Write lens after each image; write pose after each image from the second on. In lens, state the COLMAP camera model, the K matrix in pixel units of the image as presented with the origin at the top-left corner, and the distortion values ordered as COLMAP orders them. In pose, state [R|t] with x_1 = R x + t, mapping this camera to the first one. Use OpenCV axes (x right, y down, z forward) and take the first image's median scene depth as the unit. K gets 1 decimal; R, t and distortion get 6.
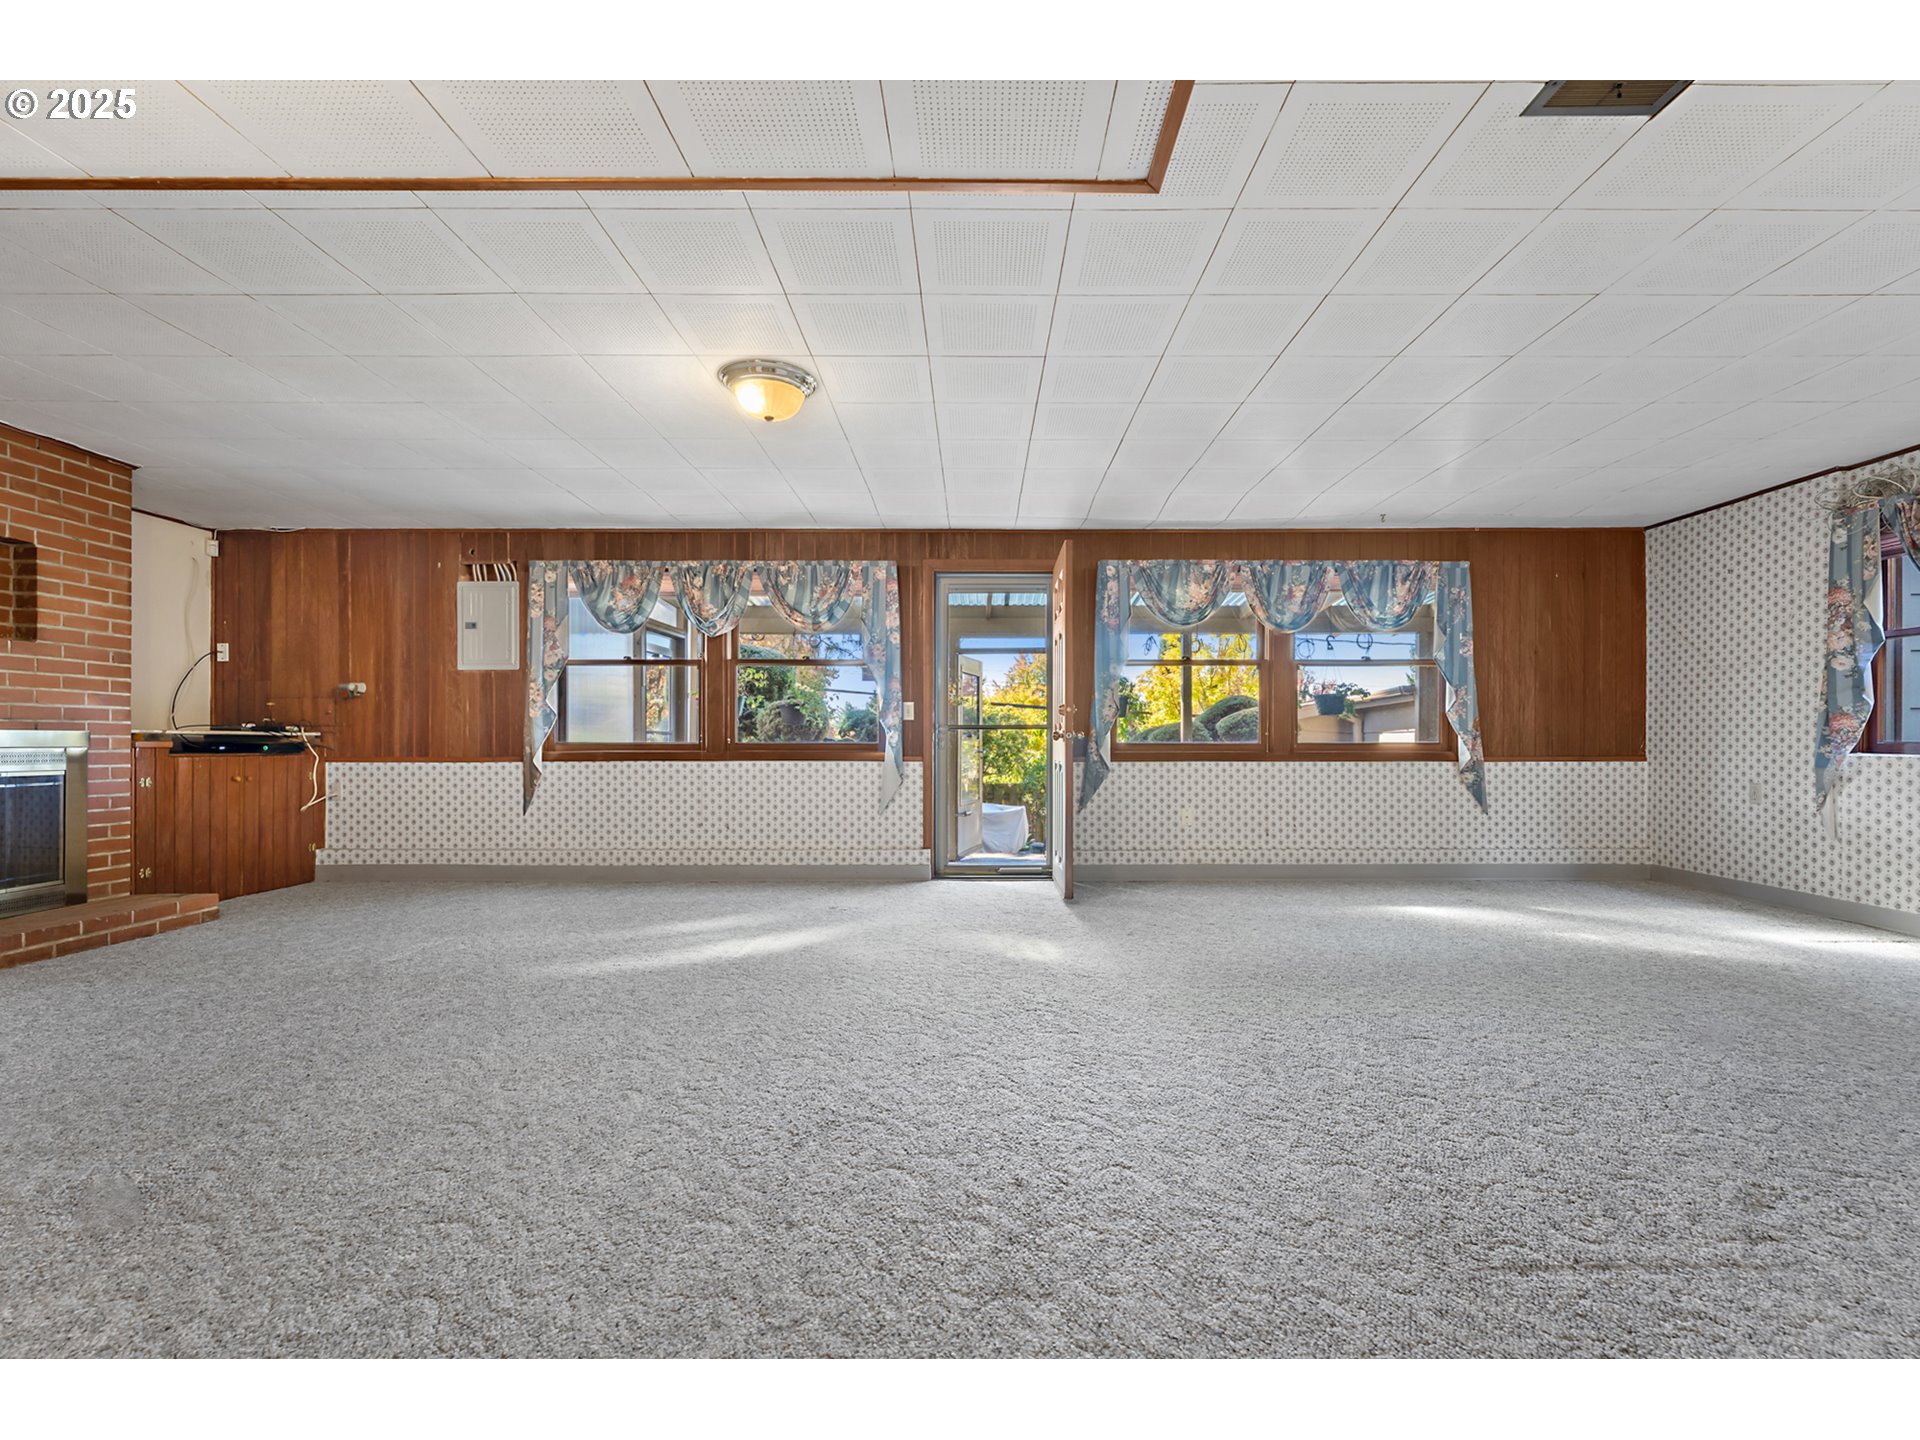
lens RADIAL K [[789.1, 0, 973.4], [0, 789.1, 734.6], [0, 0, 1]] dist [0.000055, -0.000750]
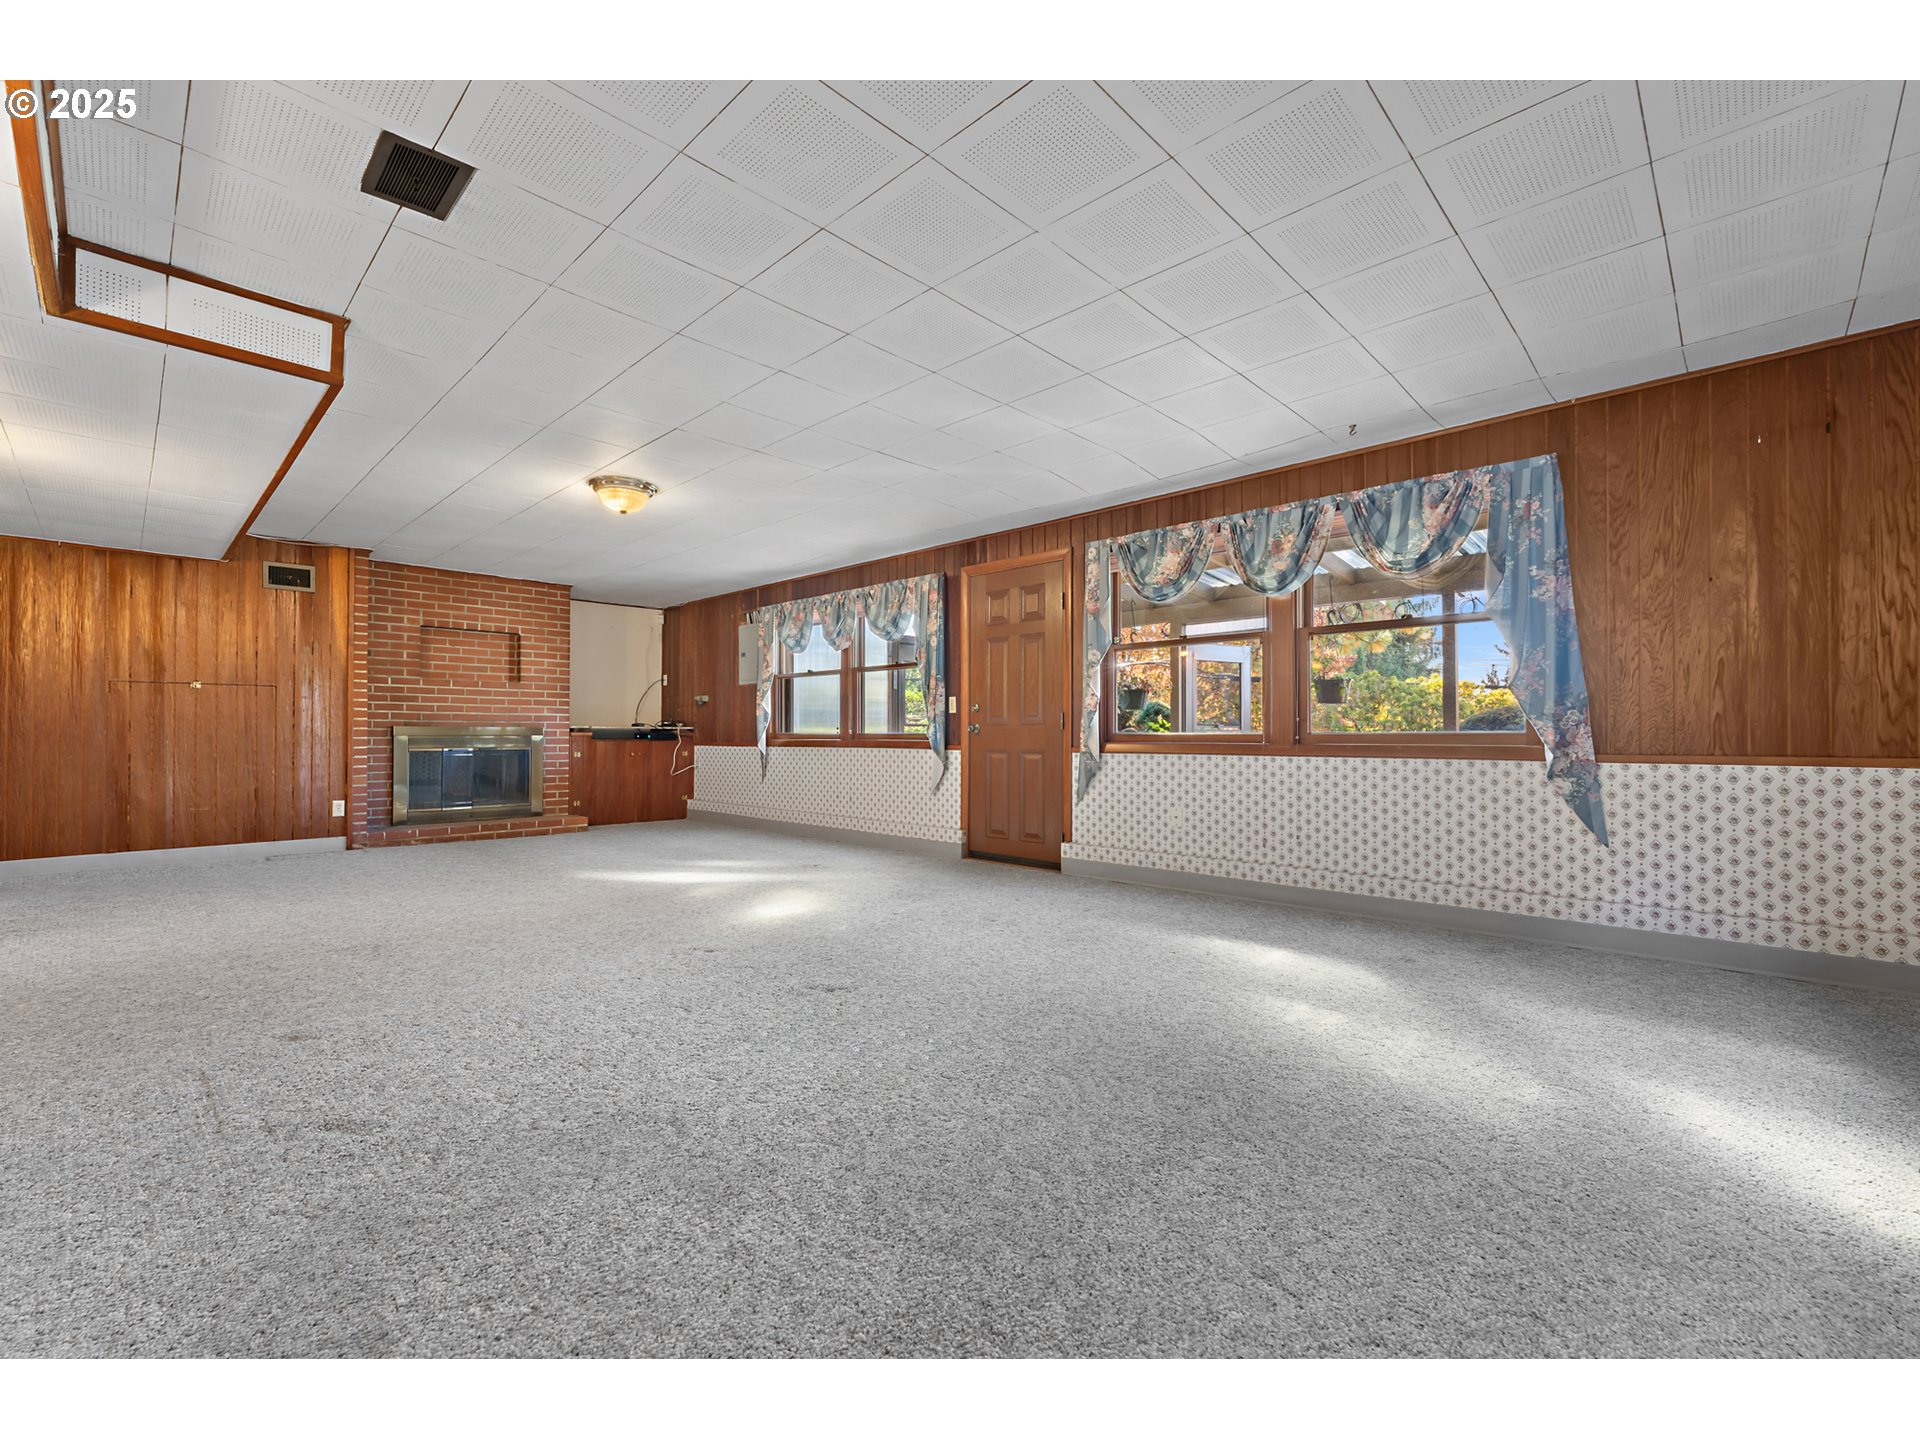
lens RADIAL K [[789.1, 0, 981.3], [0, 789.1, 718.3], [0, 0, 1]] dist [0.000055, -0.000750]
pose [[0.744891, -0.014181, -0.667035, 0.710185], [0.004221, 0.999854, -0.016543, 0.007875], [0.667173, 0.009508, 0.744842, 0.202102]]
